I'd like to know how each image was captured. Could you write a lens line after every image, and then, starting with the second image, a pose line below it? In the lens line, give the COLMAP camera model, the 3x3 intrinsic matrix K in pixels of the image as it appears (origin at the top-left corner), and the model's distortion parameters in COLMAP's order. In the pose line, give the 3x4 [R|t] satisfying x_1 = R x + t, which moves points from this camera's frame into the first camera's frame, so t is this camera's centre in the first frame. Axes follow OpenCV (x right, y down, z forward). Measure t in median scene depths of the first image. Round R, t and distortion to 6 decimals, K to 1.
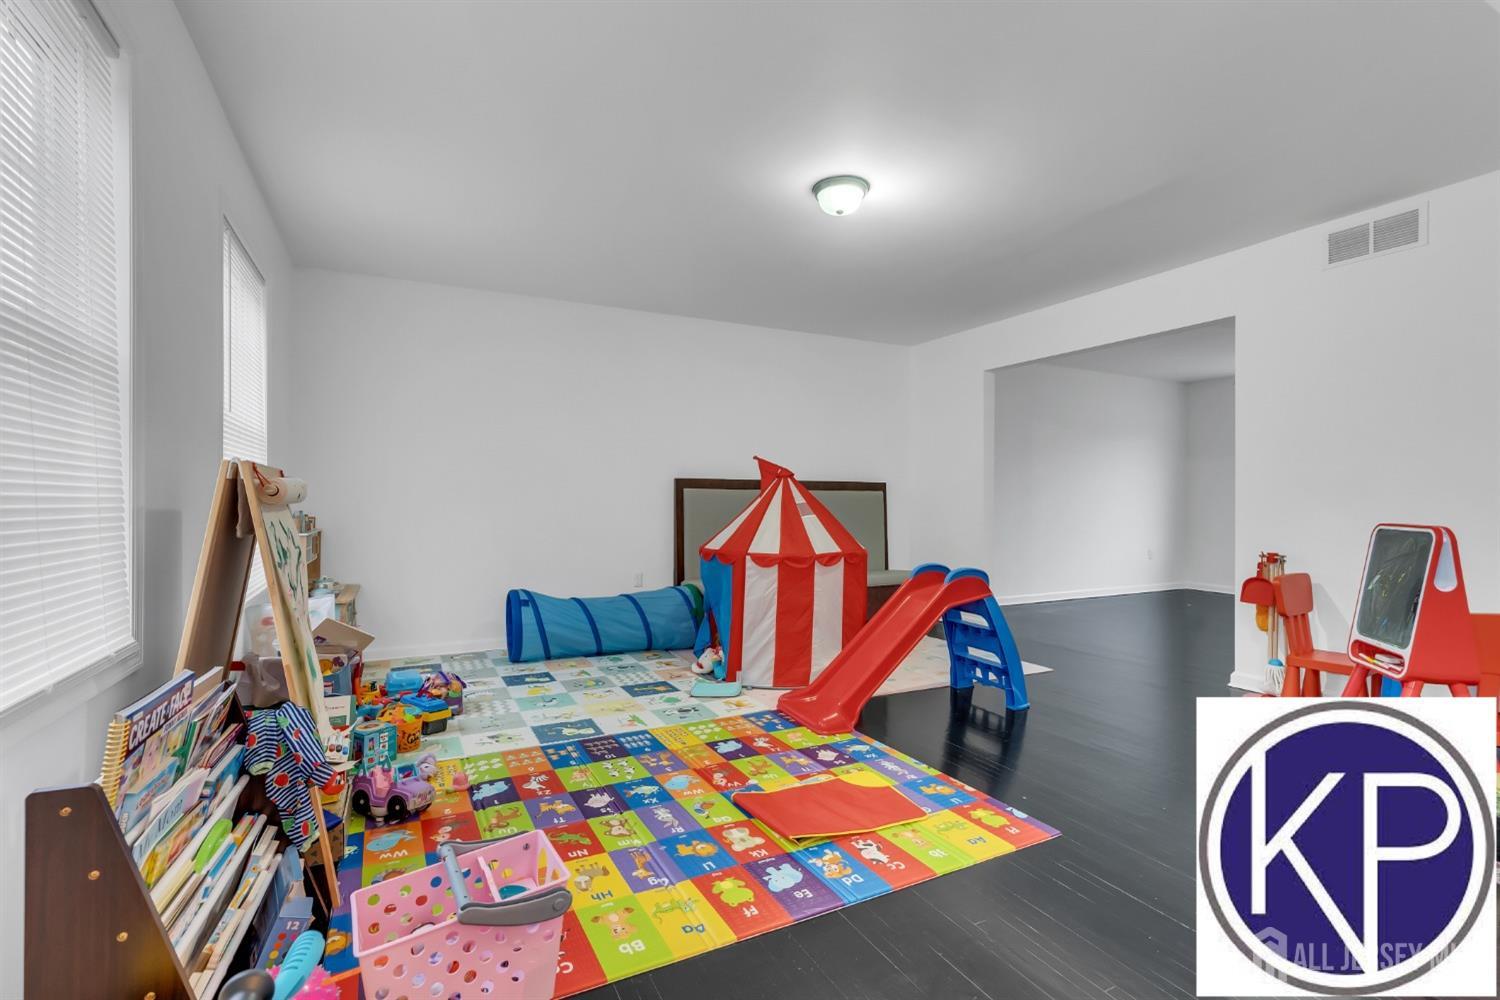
lens RADIAL K [[675.3, 0, 745.2], [0, 675.3, 512.9], [0, 0, 1]] dist [-0.008528, 0.002501]
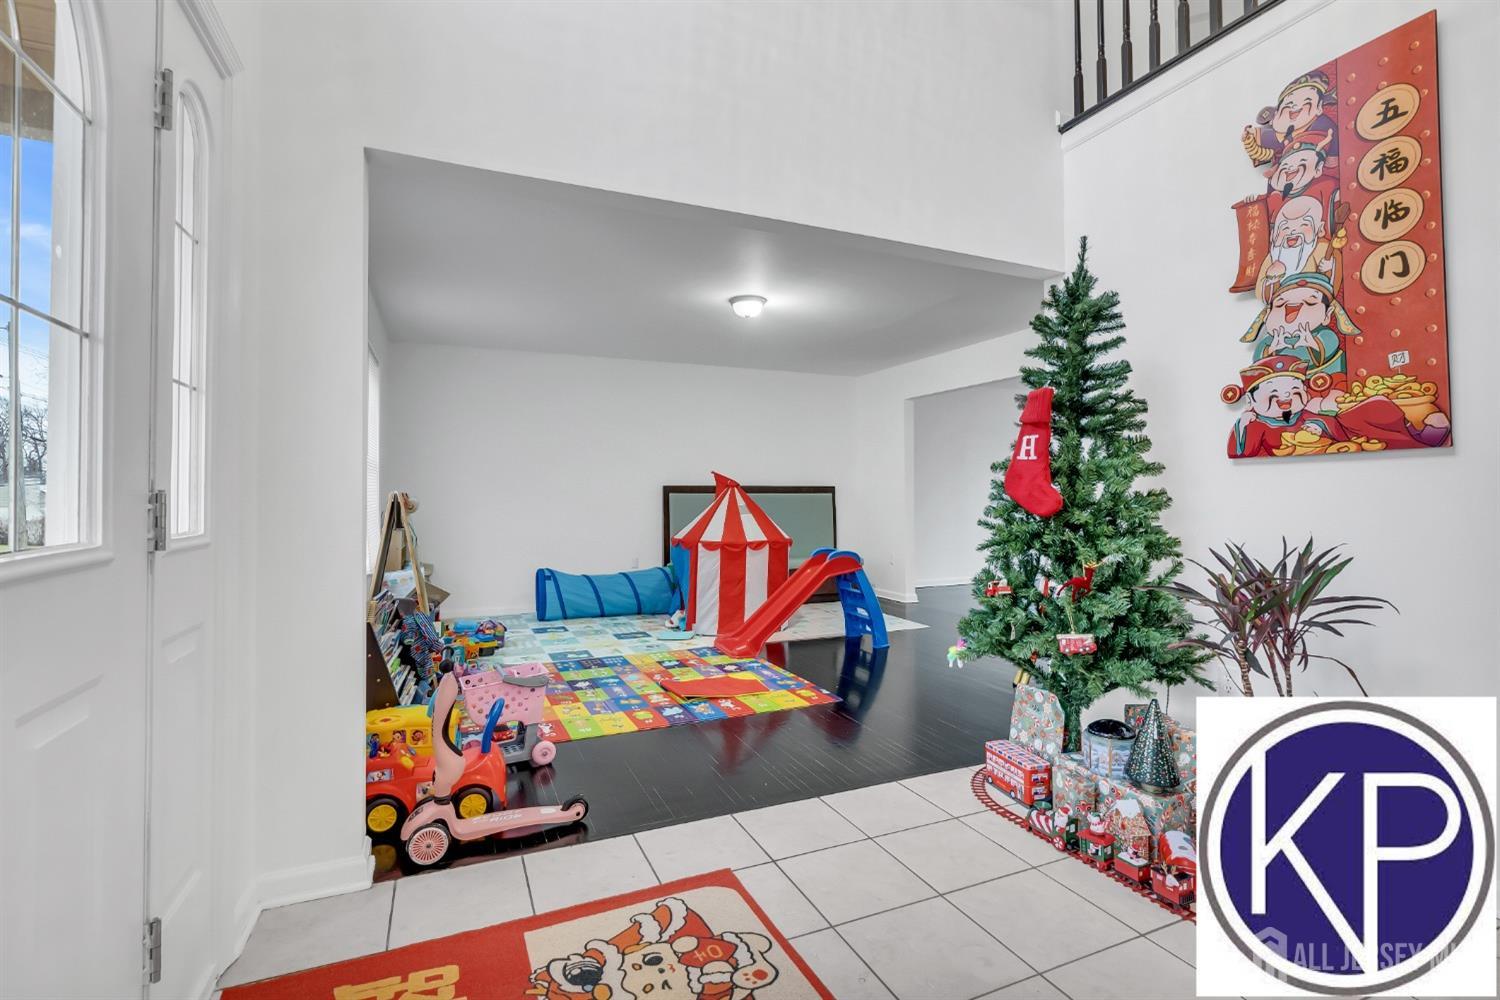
lens RADIAL K [[675.3, 0, 740.9], [0, 675.3, 485.2], [0, 0, 1]] dist [-0.008528, 0.002501]
pose [[0.998171, -0.008048, -0.059919, 0.194950], [0.006074, 0.999435, -0.033059, -0.011209], [0.060151, 0.032634, 0.997656, -0.467640]]
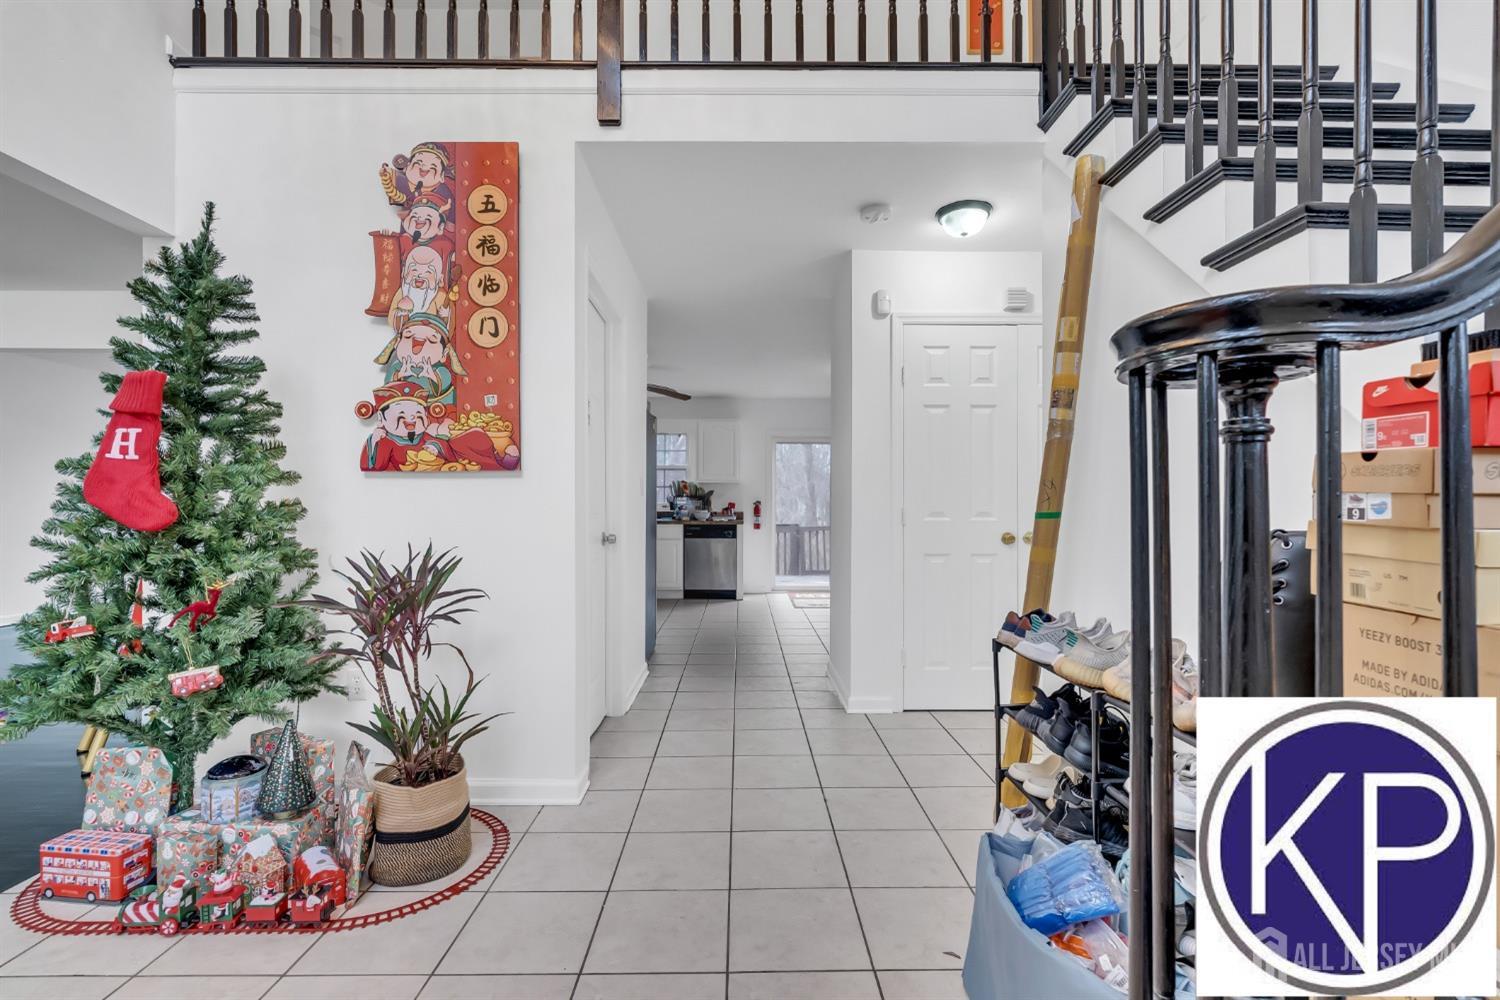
lens RADIAL K [[675.3, 0, 749.1], [0, 675.3, 506.0], [0, 0, 1]] dist [-0.008528, 0.002501]
pose [[0.440596, -0.001893, 0.897703, 0.169200], [0.013373, 0.999901, -0.004455, -0.012977], [-0.897606, 0.013967, 0.440578, -0.408904]]
